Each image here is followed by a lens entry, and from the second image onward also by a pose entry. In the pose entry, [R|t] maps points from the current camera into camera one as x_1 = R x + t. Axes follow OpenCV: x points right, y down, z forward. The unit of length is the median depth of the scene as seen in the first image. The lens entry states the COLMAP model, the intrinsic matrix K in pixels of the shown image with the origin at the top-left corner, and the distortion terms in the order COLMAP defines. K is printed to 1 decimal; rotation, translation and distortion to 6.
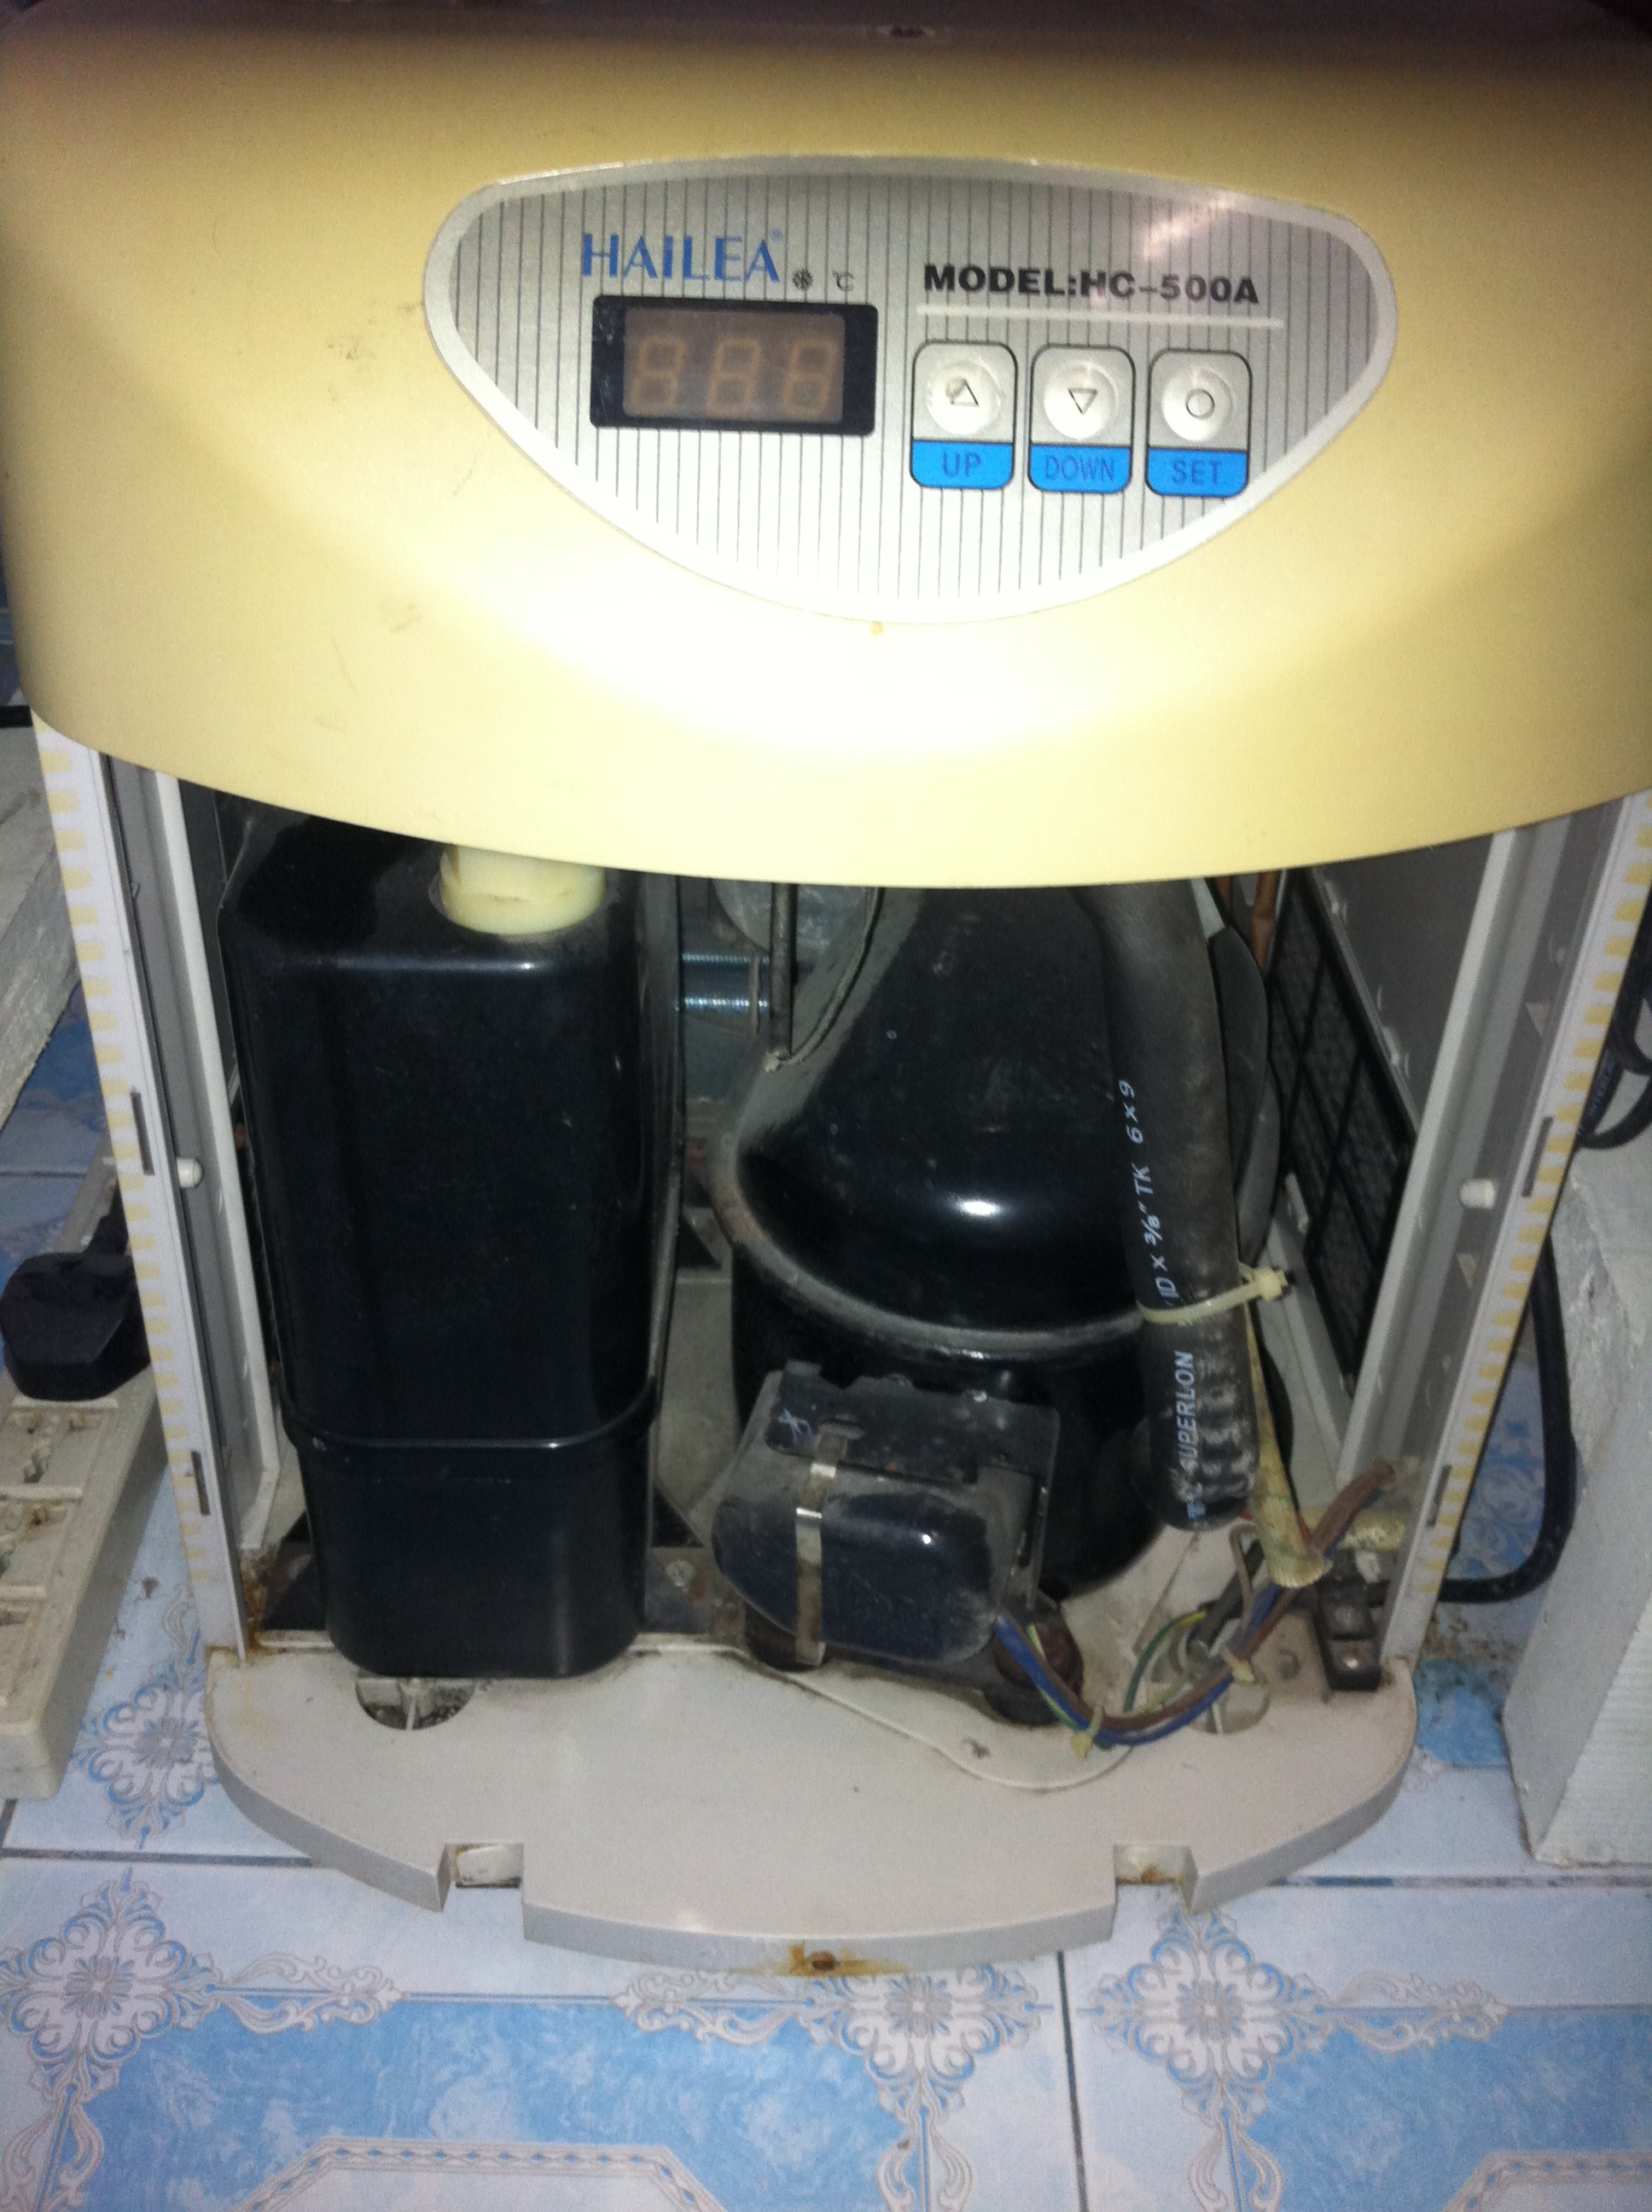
lens RADIAL K [[2193.9, 0, 826.0], [0, 2193.9, 1106.0], [0, 0, 1]] dist [0.065382, -0.202780]
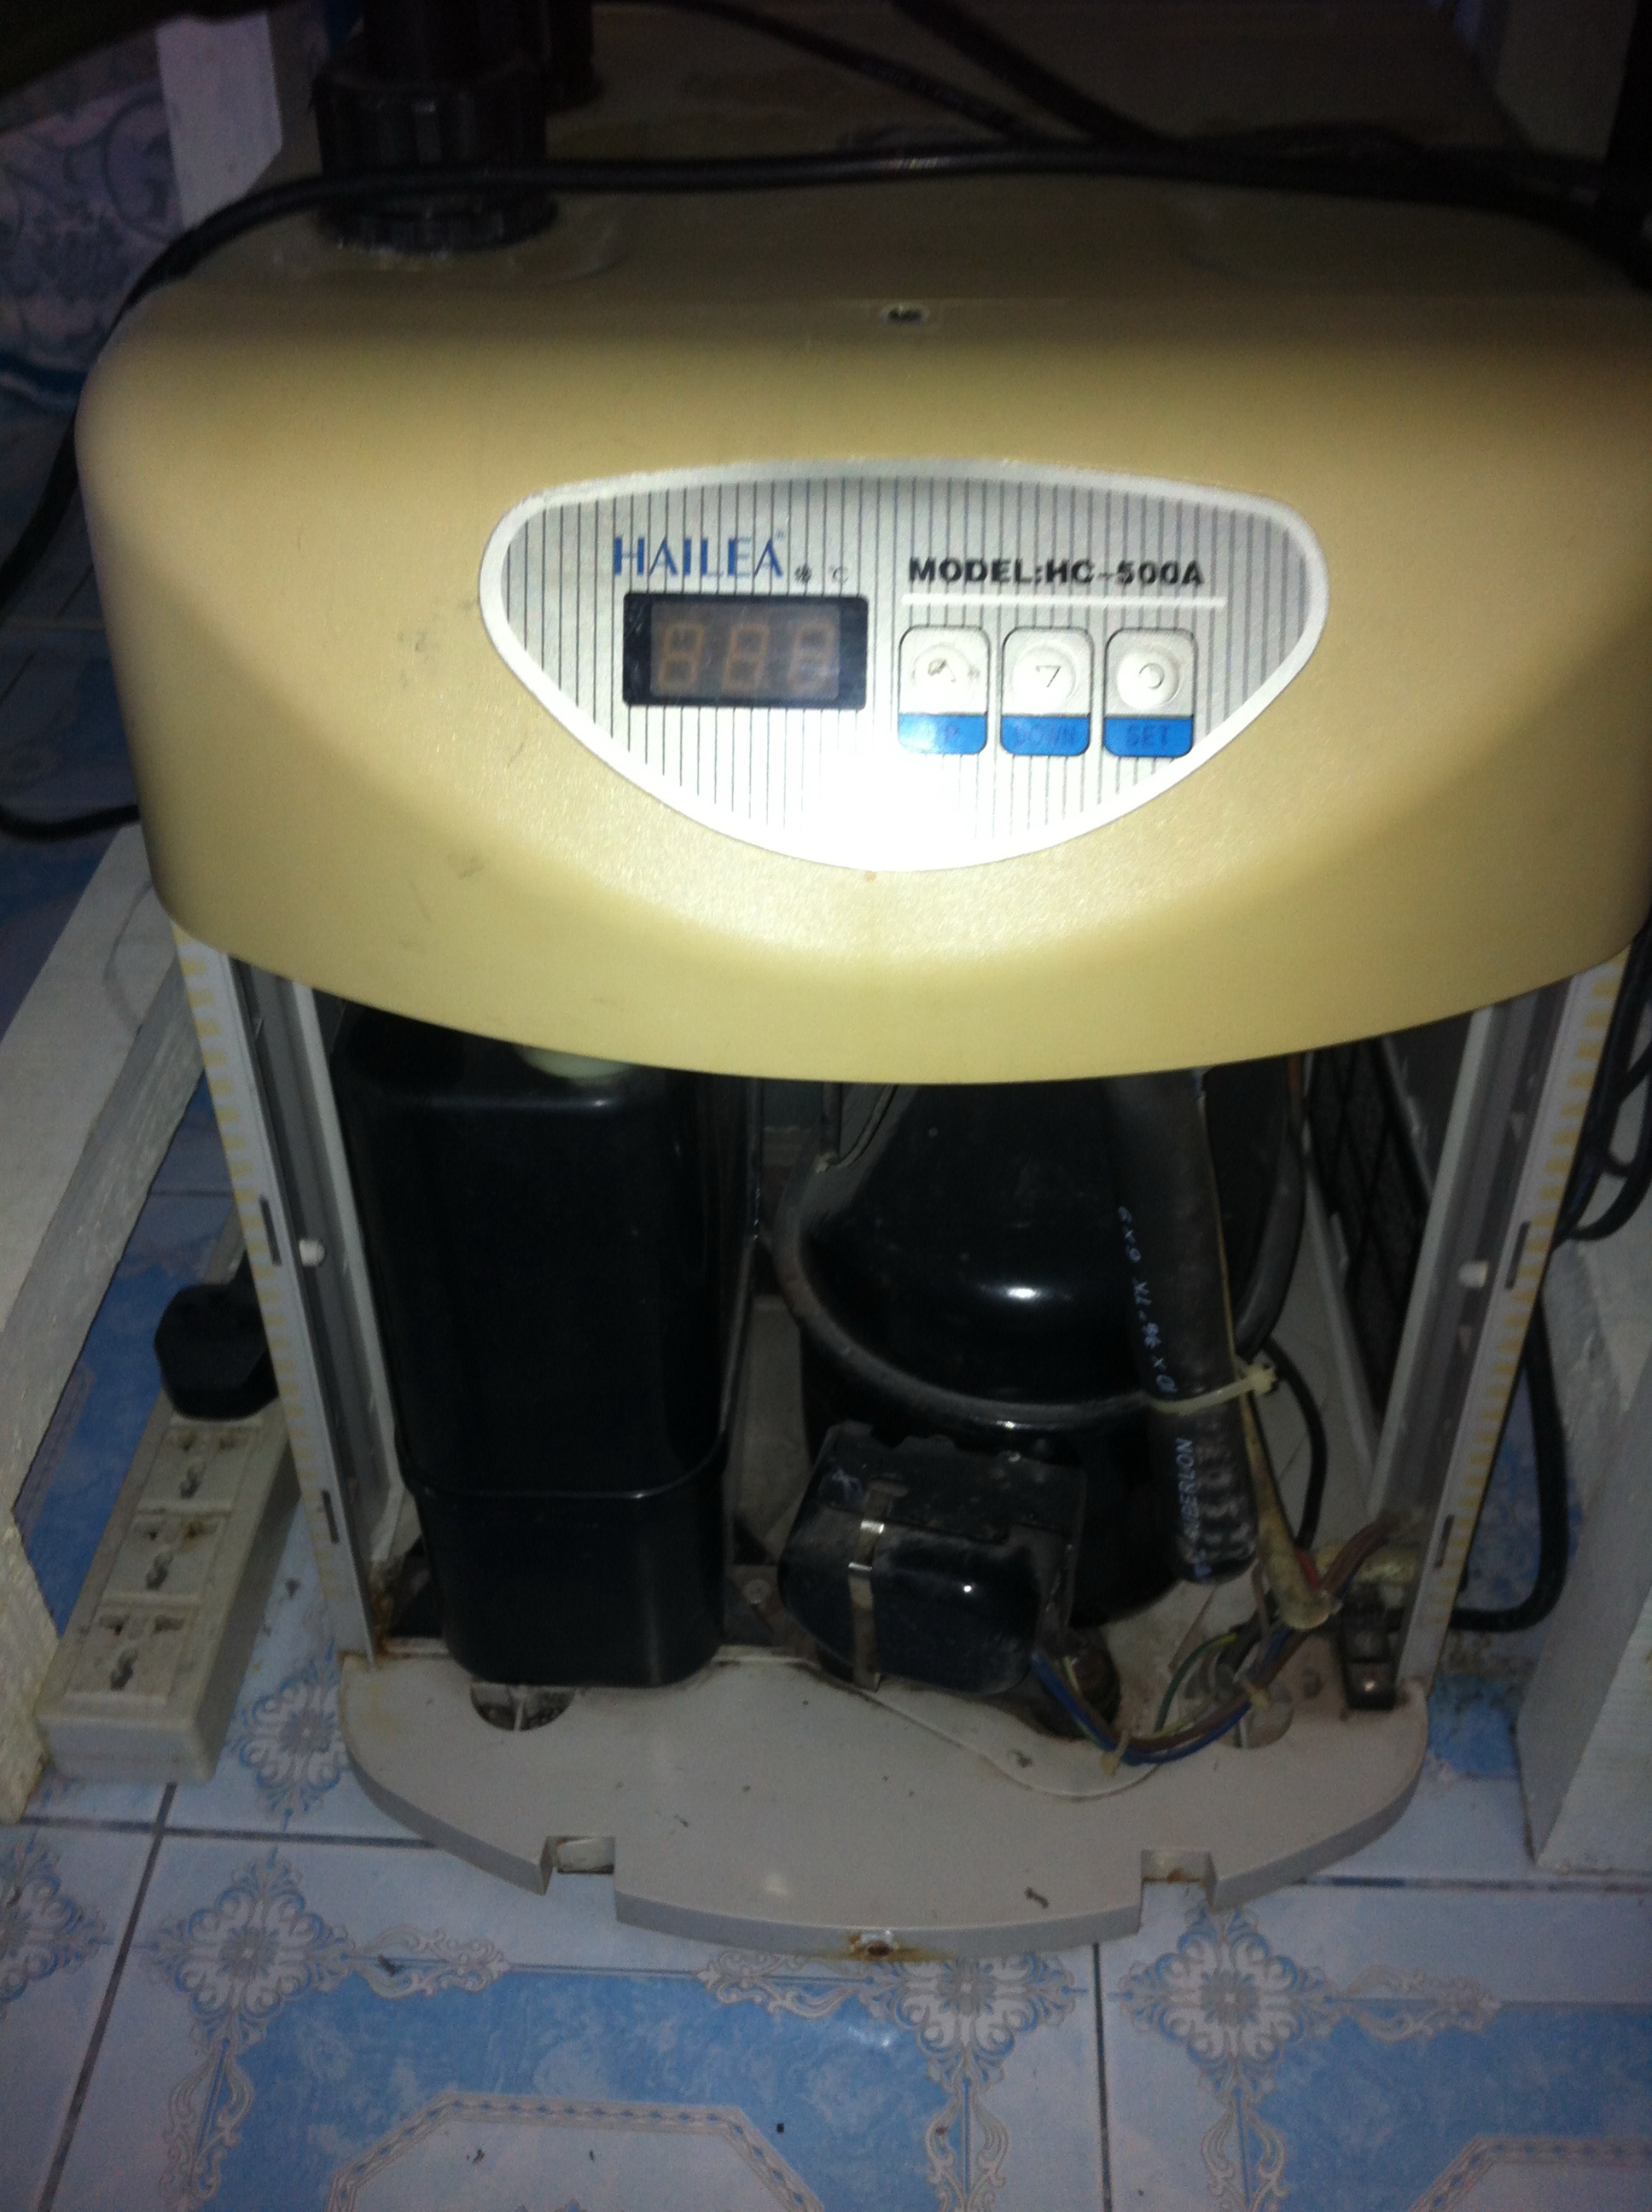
lens RADIAL K [[2193.9, 0, 826.0], [0, 2193.9, 1106.0], [0, 0, 1]] dist [0.065382, -0.202780]
pose [[0.997536, -0.001831, -0.070130, 0.050466], [0.005318, 0.998757, 0.049556, -0.095304], [0.069952, -0.049807, 0.996306, -0.099359]]
